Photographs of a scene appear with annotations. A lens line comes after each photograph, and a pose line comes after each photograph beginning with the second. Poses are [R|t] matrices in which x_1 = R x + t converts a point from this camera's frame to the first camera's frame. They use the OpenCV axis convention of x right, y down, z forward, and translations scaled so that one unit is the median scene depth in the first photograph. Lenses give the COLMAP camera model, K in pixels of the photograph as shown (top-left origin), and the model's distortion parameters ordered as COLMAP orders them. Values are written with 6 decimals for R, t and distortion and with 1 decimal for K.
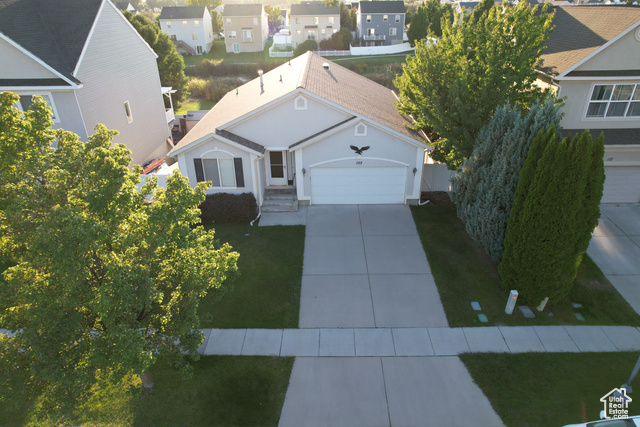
lens RADIAL K [[410.3, 0, 320.0], [0, 410.3, 213.5], [0, 0, 1]] dist [-0.074132, 0.067296]
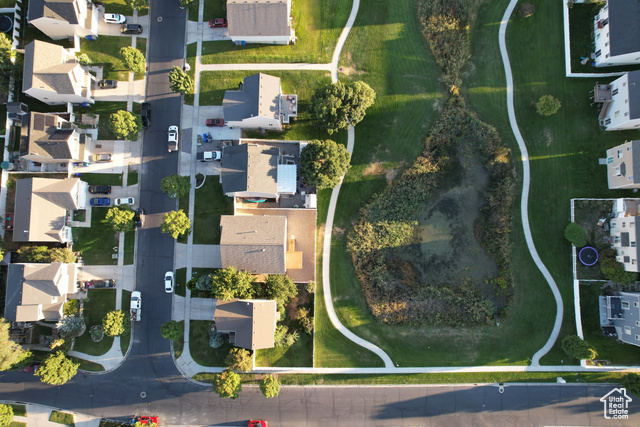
lens RADIAL K [[410.3, 0, 320.0], [0, 410.3, 213.5], [0, 0, 1]] dist [-0.074132, 0.067296]
pose [[-0.003041, 0.998057, -0.062229, -0.102983], [-0.453181, 0.054096, 0.889776, -4.593380], [0.891414, 0.030906, 0.452136, -0.113332]]
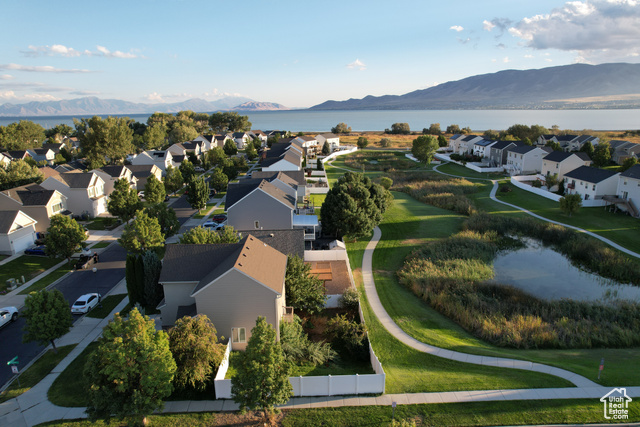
lens RADIAL K [[410.3, 0, 320.0], [0, 410.3, 213.5], [0, 0, 1]] dist [-0.074132, 0.067296]
pose [[0.037086, 0.263428, -0.963966, 2.646890], [-0.454569, 0.863500, 0.218485, -1.349584], [0.889939, 0.430086, 0.151770, 1.122746]]
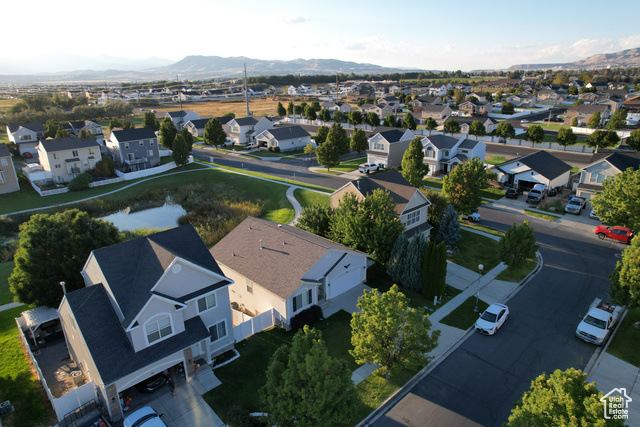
lens RADIAL K [[410.3, 0, 320.0], [0, 410.3, 213.5], [0, 0, 1]] dist [-0.074132, 0.067296]
pose [[0.714838, -0.226369, 0.661638, -1.342511], [0.335843, 0.941030, -0.040887, -0.371114], [-0.613365, 0.251434, 0.748708, -0.584441]]
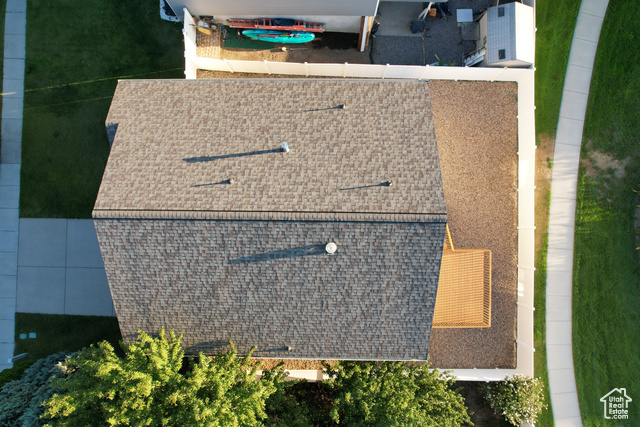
lens RADIAL K [[410.3, 0, 320.0], [0, 410.3, 213.5], [0, 0, 1]] dist [-0.074132, 0.067296]
pose [[-0.004366, 0.999932, -0.010809, -0.041158], [-0.449053, 0.007697, 0.893472, -1.171201], [0.893495, 0.008755, 0.448989, 0.944995]]
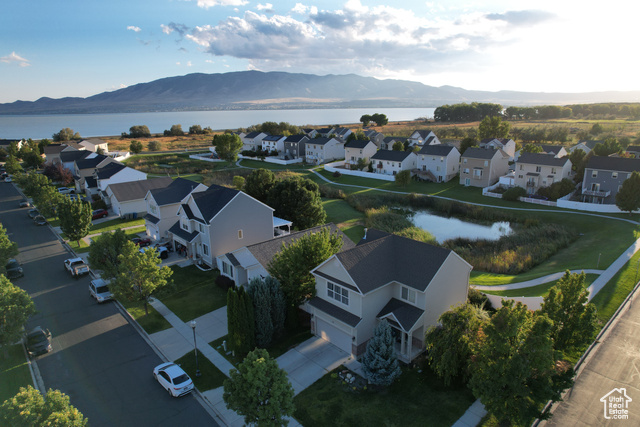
lens RADIAL K [[410.3, 0, 320.0], [0, 410.3, 213.5], [0, 0, 1]] dist [-0.074132, 0.067296]
pose [[0.675166, 0.193523, -0.711829, 1.845595], [-0.341755, 0.937227, -0.069352, -0.435342], [0.653724, 0.290095, 0.698921, -0.489990]]
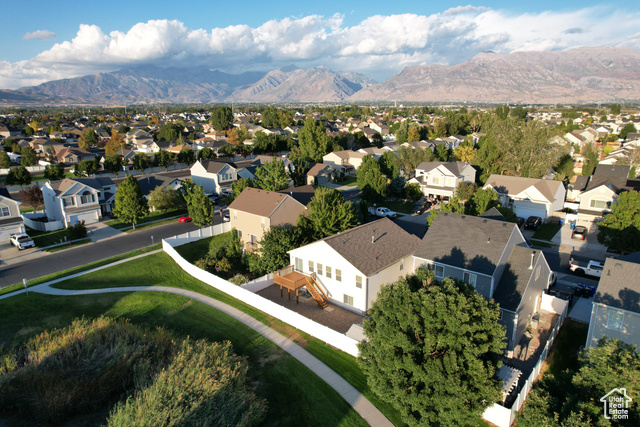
lens RADIAL K [[410.3, 0, 320.0], [0, 410.3, 213.5], [0, 0, 1]] dist [-0.074132, 0.067296]
pose [[-0.752431, -0.143099, 0.642939, -1.528039], [0.327565, 0.765555, 0.553738, -2.028241], [-0.571445, 0.627254, -0.529153, 2.653733]]
